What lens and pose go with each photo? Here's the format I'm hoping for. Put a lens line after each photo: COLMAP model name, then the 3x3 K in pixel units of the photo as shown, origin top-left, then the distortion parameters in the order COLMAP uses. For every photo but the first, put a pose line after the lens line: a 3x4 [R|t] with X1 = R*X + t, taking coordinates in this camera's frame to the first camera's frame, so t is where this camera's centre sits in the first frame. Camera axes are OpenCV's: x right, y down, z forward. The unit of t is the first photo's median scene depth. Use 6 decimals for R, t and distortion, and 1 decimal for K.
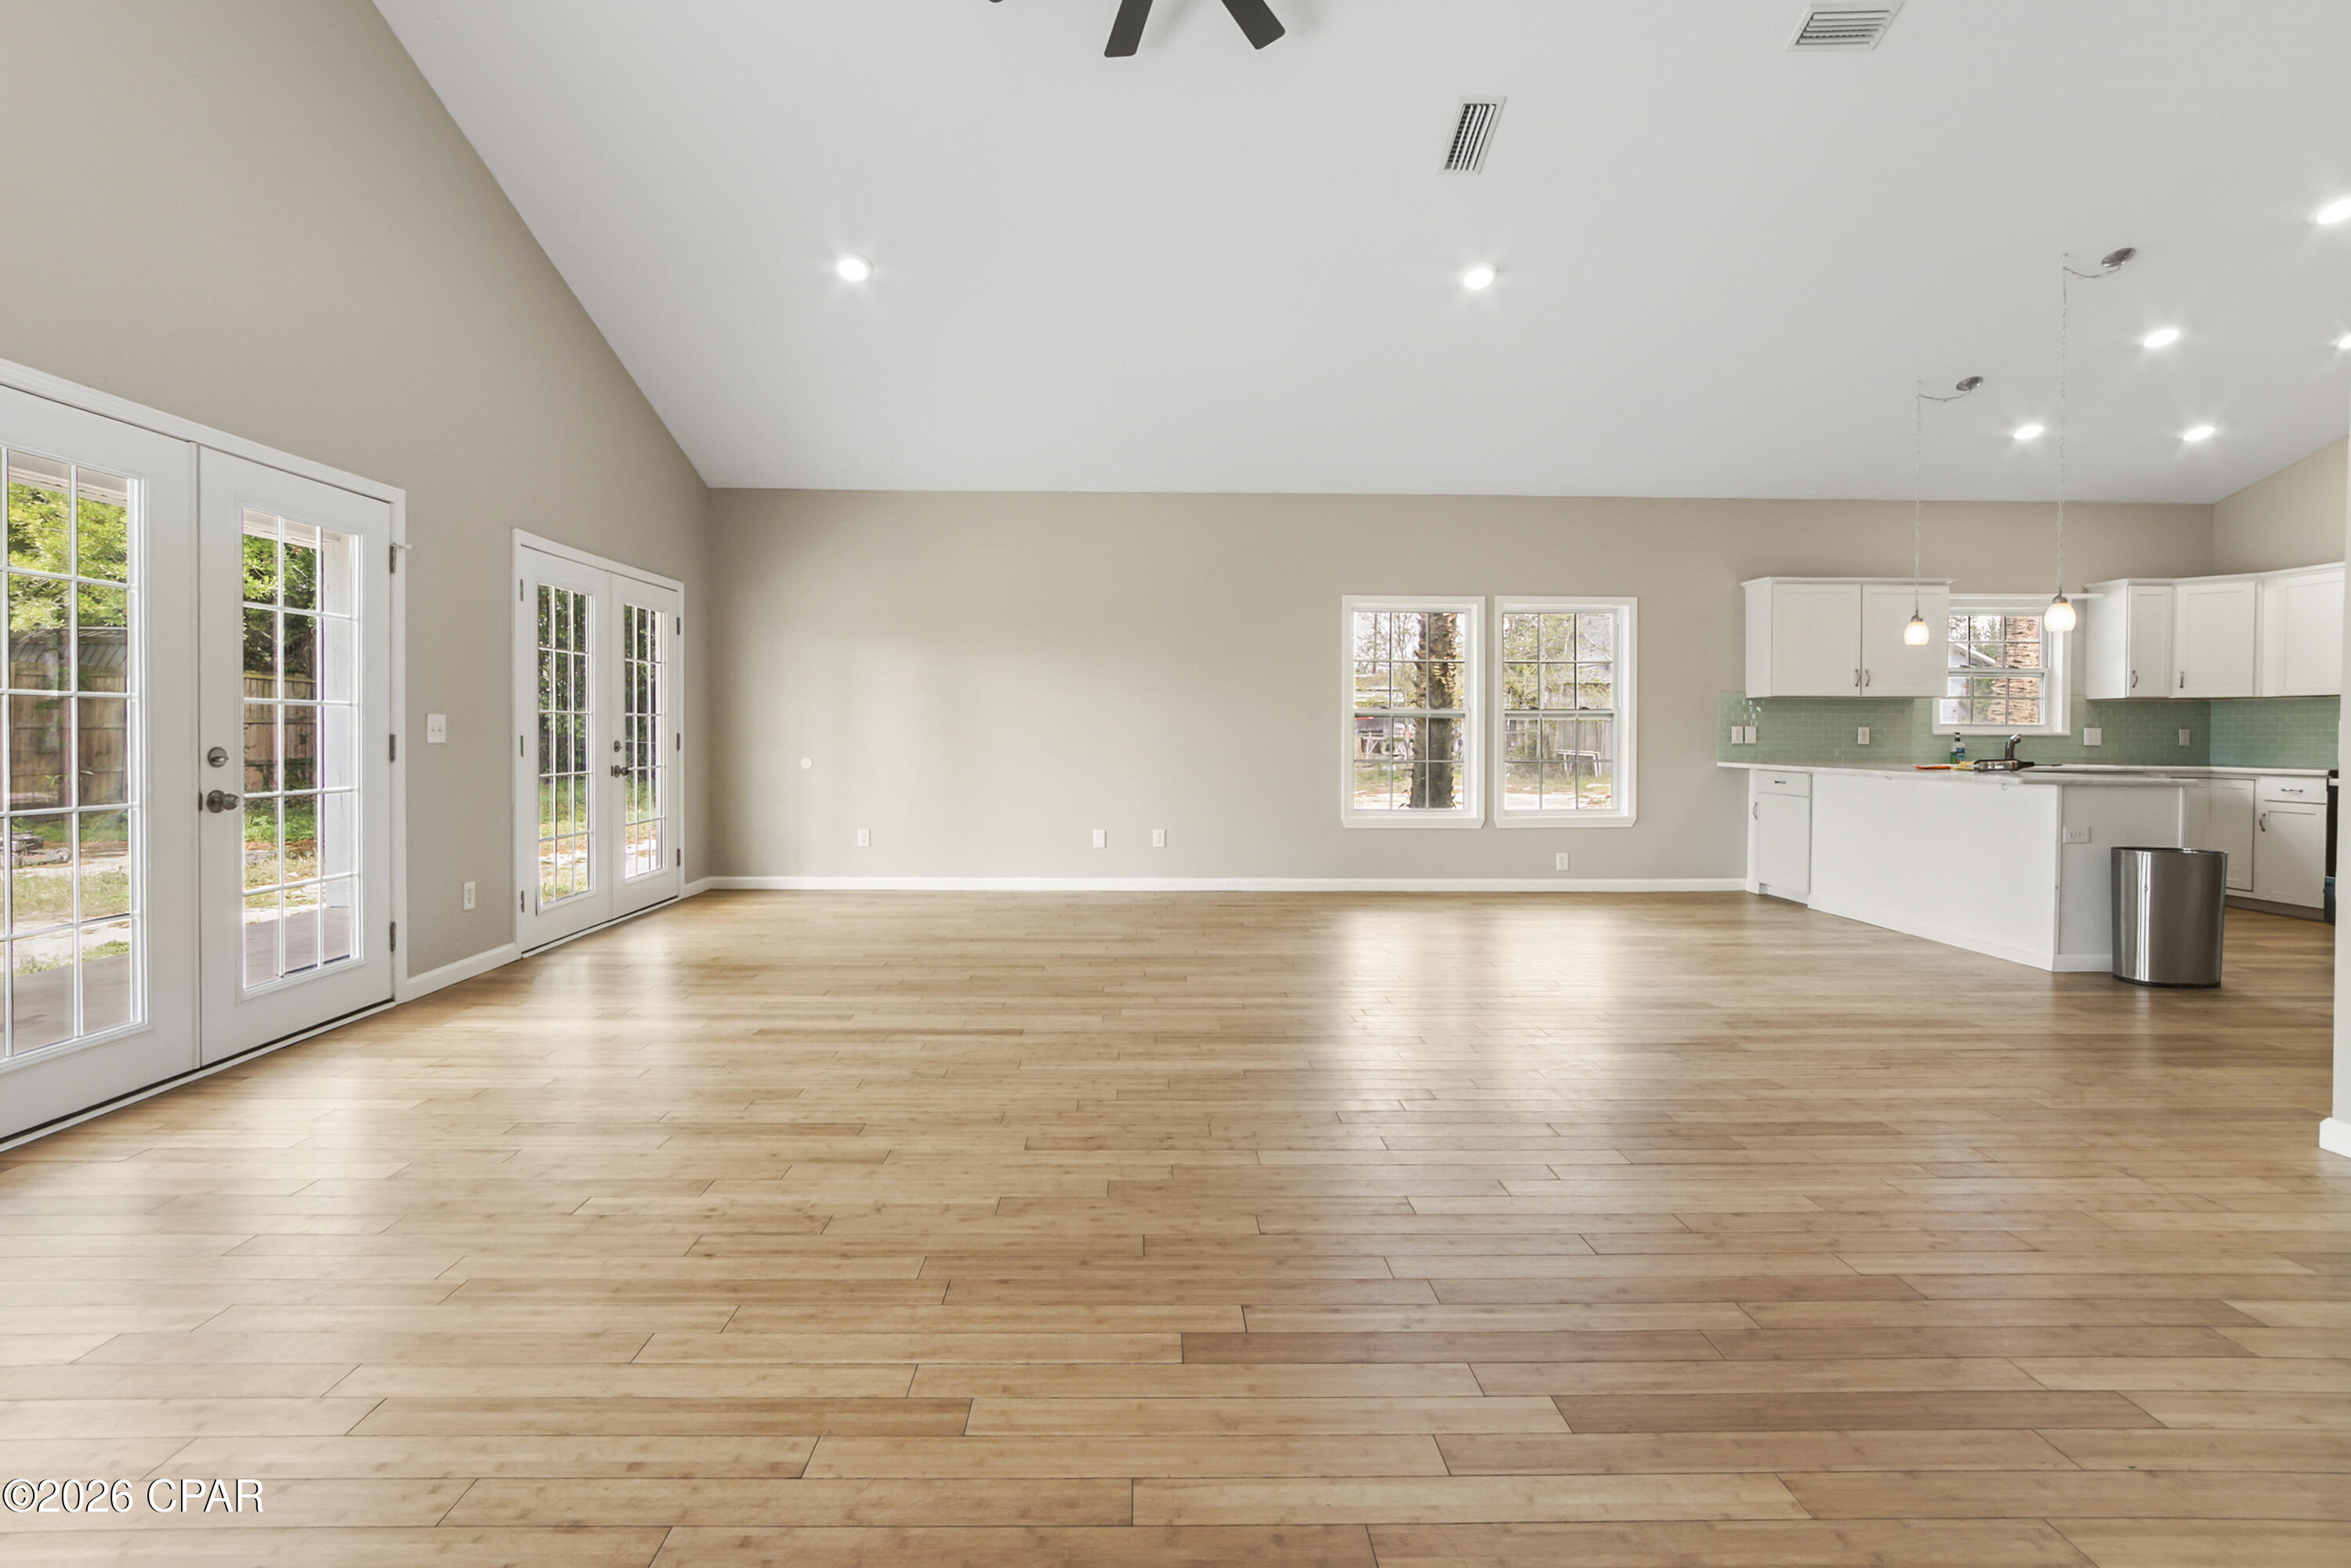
lens RADIAL K [[1063.0, 0, 1163.0], [0, 1063.0, 746.0], [0, 0, 1]] dist [-0.000997, 0.000073]
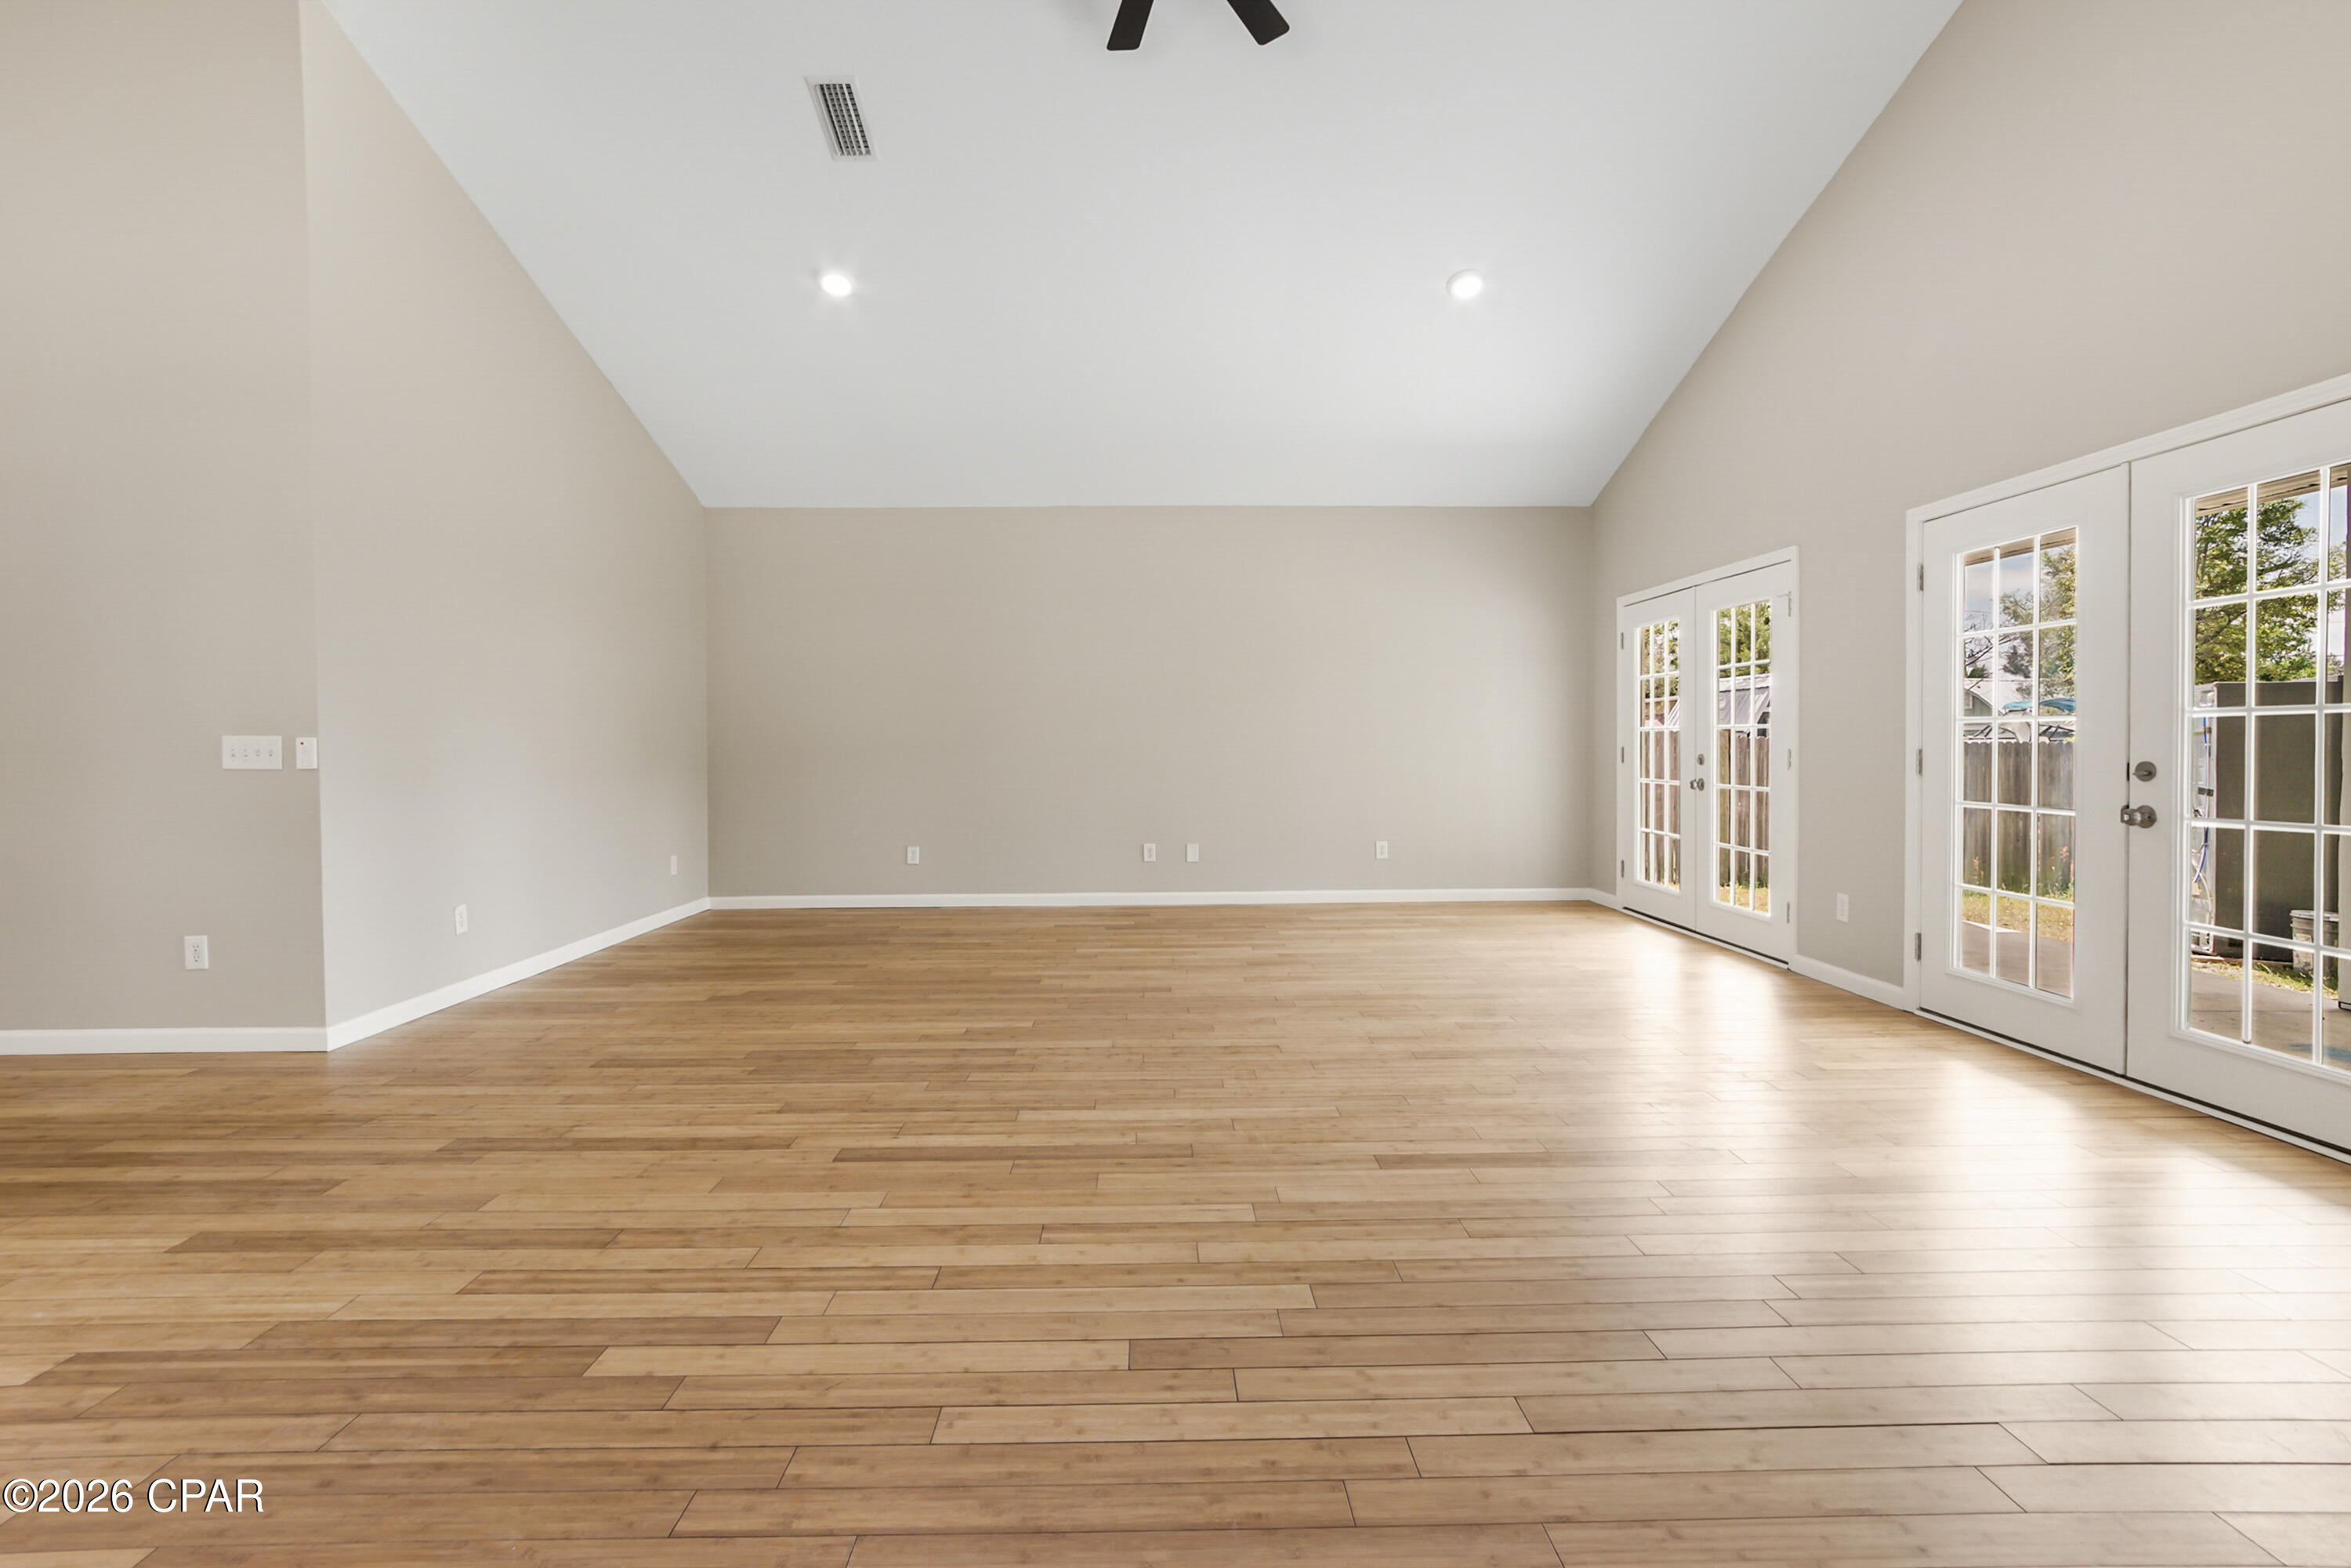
lens RADIAL K [[1063.0, 0, 1163.0], [0, 1063.0, 746.0], [0, 0, 1]] dist [-0.000997, 0.000073]
pose [[-0.999968, 0.000870, 0.007931, 0.008433], [0.000985, 0.999895, 0.014490, -0.028034], [-0.007917, 0.014497, -0.999864, 2.001978]]
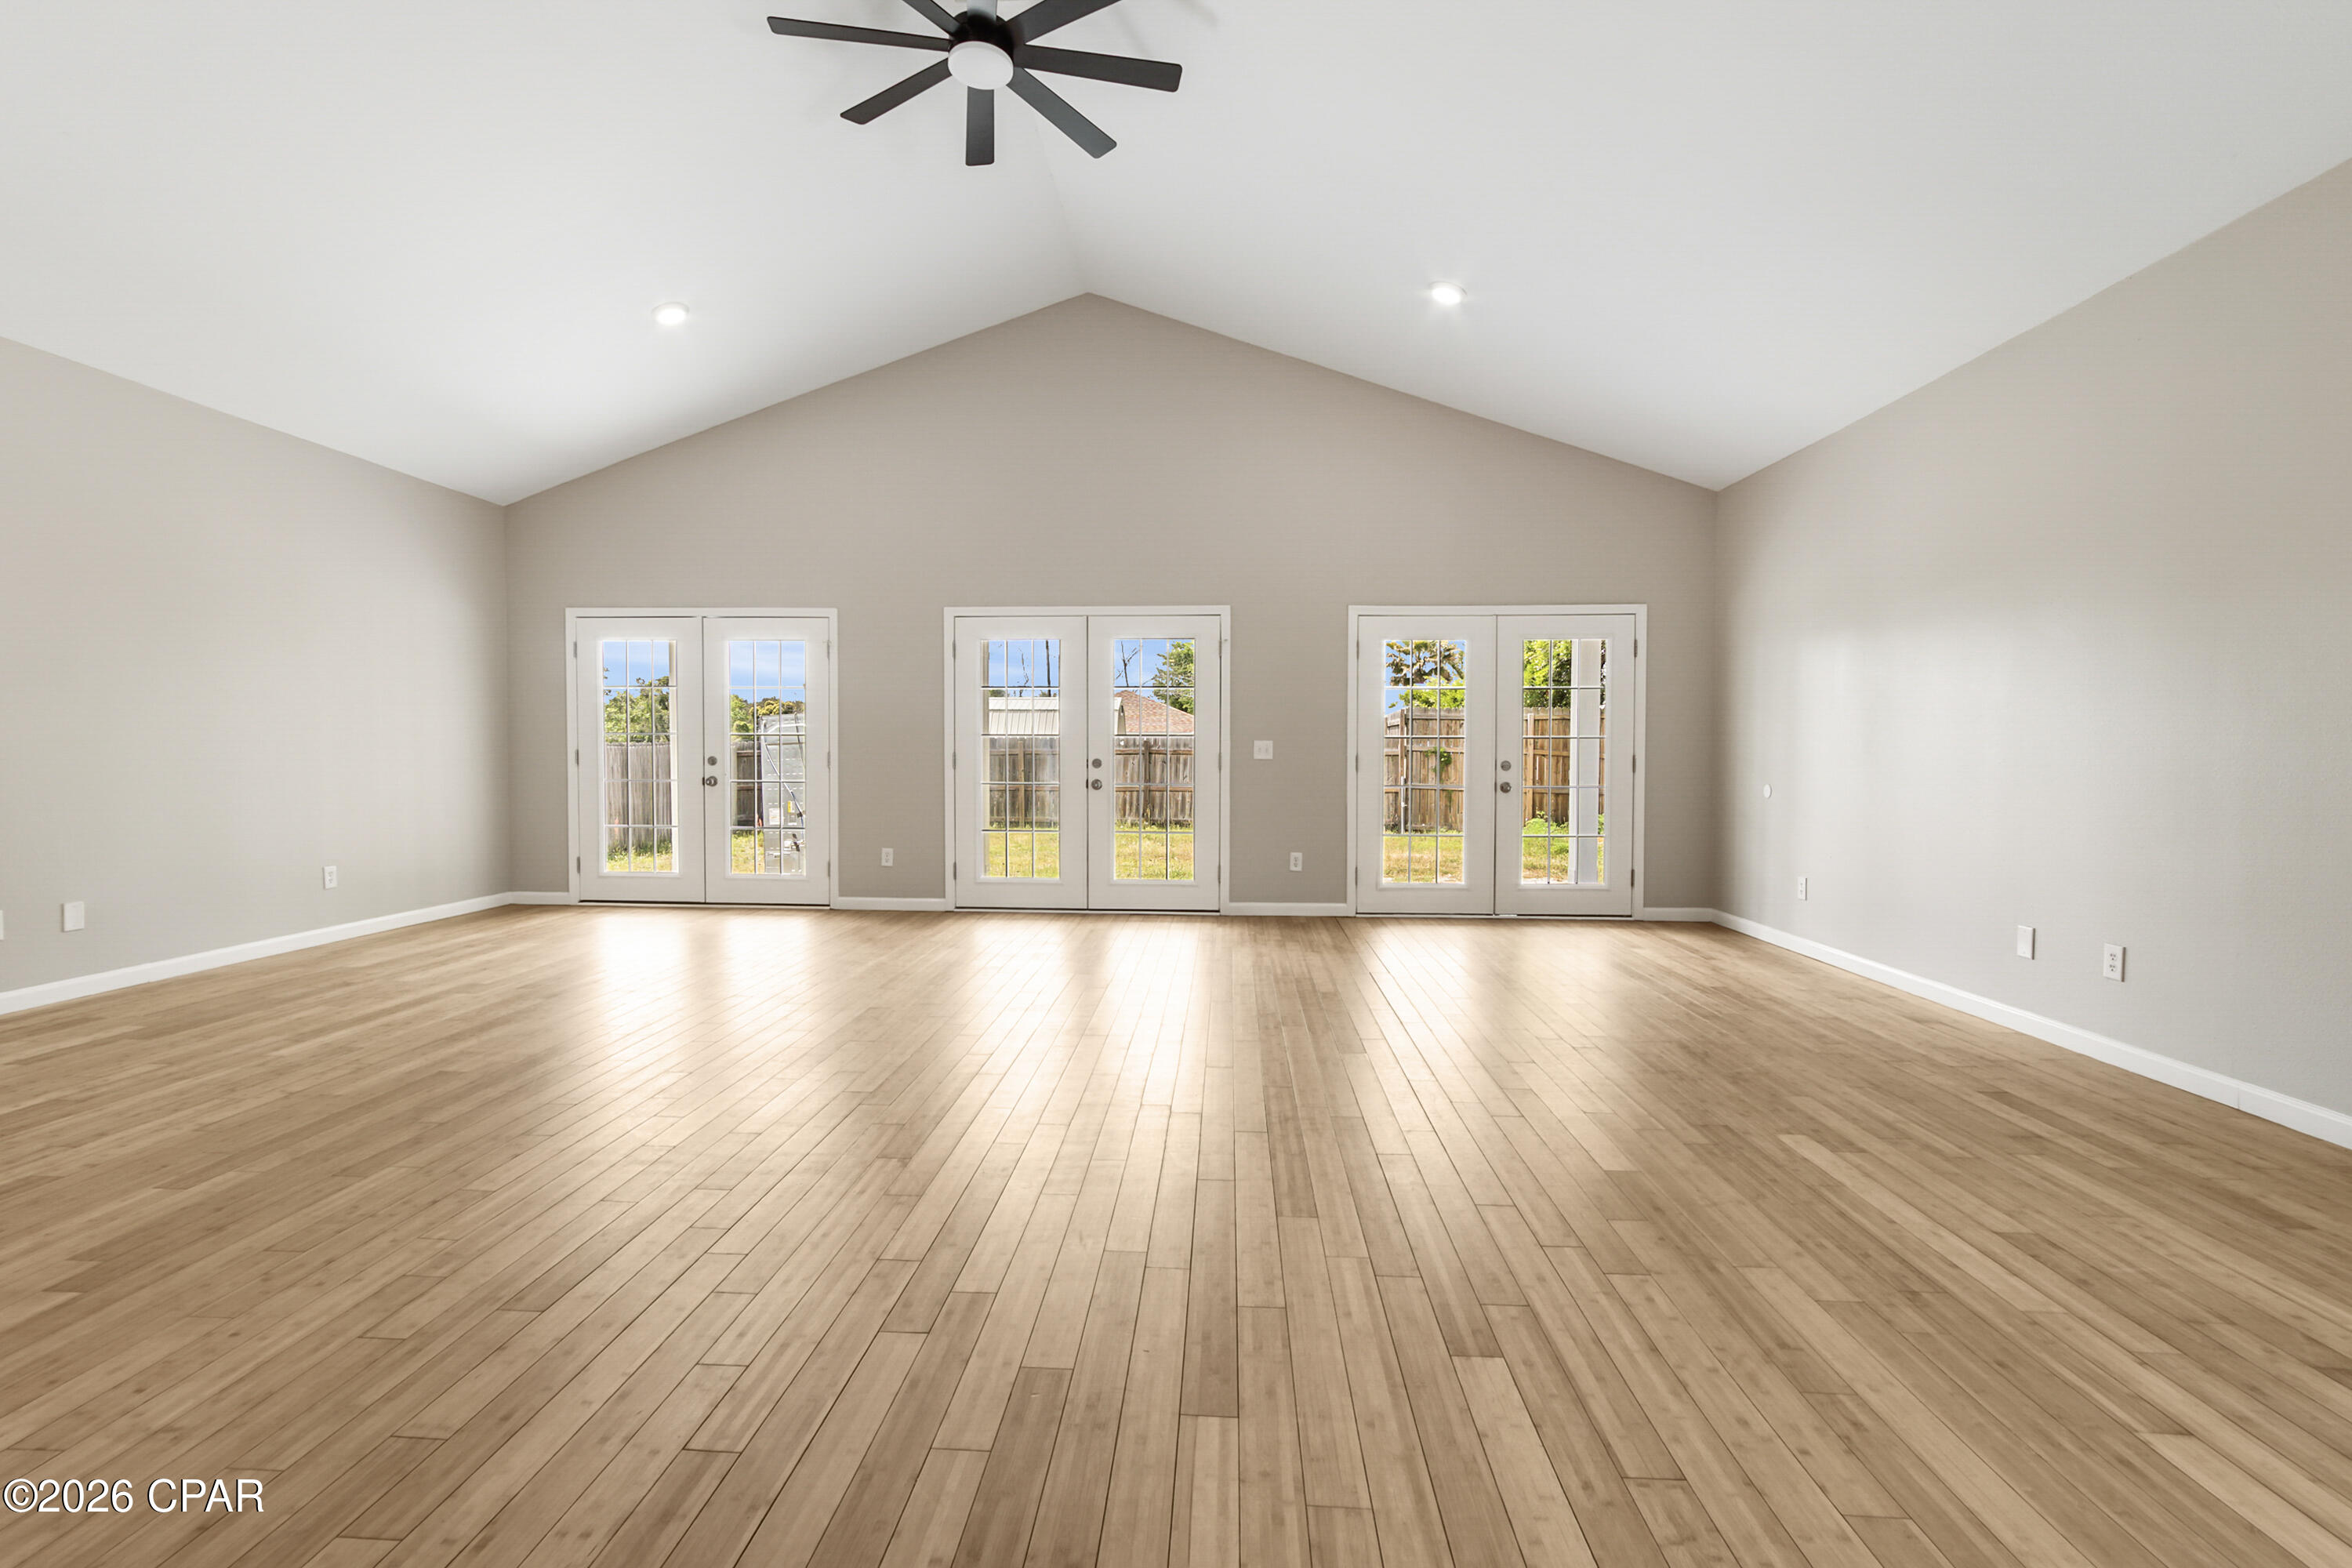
lens RADIAL K [[1058.8, 0, 1158.1], [0, 1058.8, 778.6], [0, 0, 1]] dist [-0.000353, 0.000368]
pose [[-0.084688, 0.019740, -0.996212, 1.188487], [-0.018962, 0.999591, 0.021419, -0.006448], [0.996227, 0.020704, -0.084279, 1.307806]]
